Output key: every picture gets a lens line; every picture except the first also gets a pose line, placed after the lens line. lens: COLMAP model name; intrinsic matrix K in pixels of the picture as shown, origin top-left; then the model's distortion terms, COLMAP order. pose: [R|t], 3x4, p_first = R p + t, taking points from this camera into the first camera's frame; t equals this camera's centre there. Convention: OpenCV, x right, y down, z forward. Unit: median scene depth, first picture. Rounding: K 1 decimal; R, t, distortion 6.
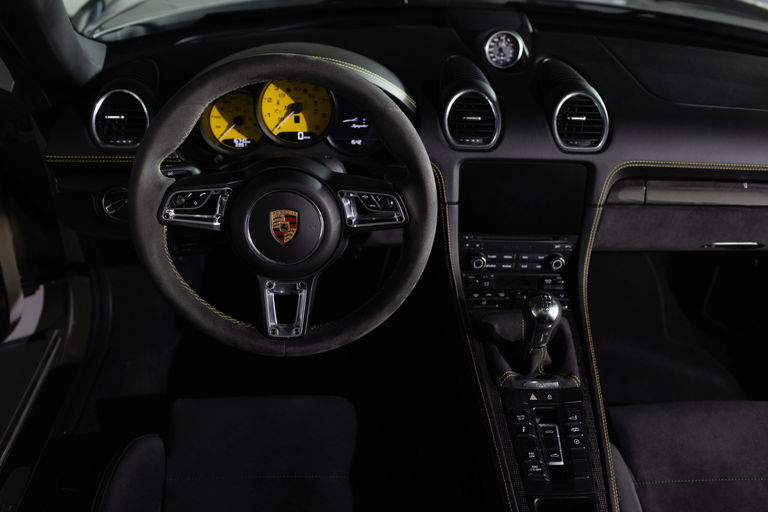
lens RADIAL K [[731.6, 0, 384.0], [0, 731.6, 256.0], [0, 0, 1]] dist [-0.001314, 0.002056]
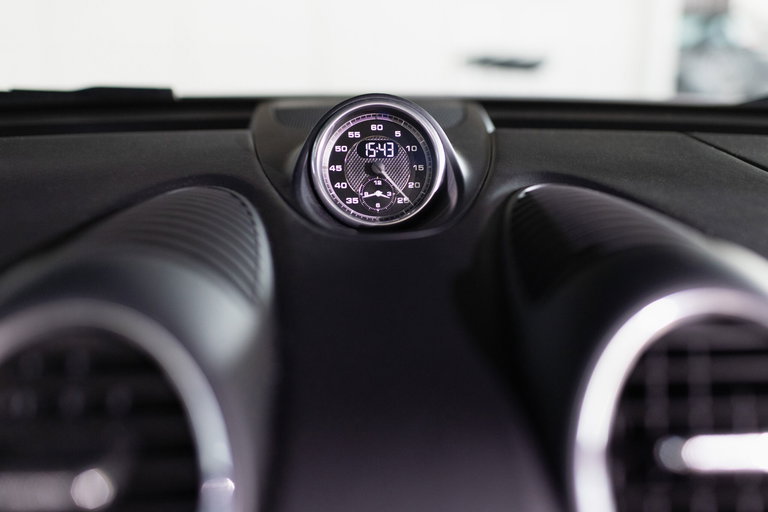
lens RADIAL K [[731.6, 0, 384.0], [0, 731.6, 256.0], [0, 0, 1]] dist [-0.001314, 0.002056]
pose [[0.998346, -0.037309, -0.043741, 0.175974], [0.023114, 0.957110, -0.288803, -0.164481], [0.052640, 0.287314, 0.956389, 0.734730]]
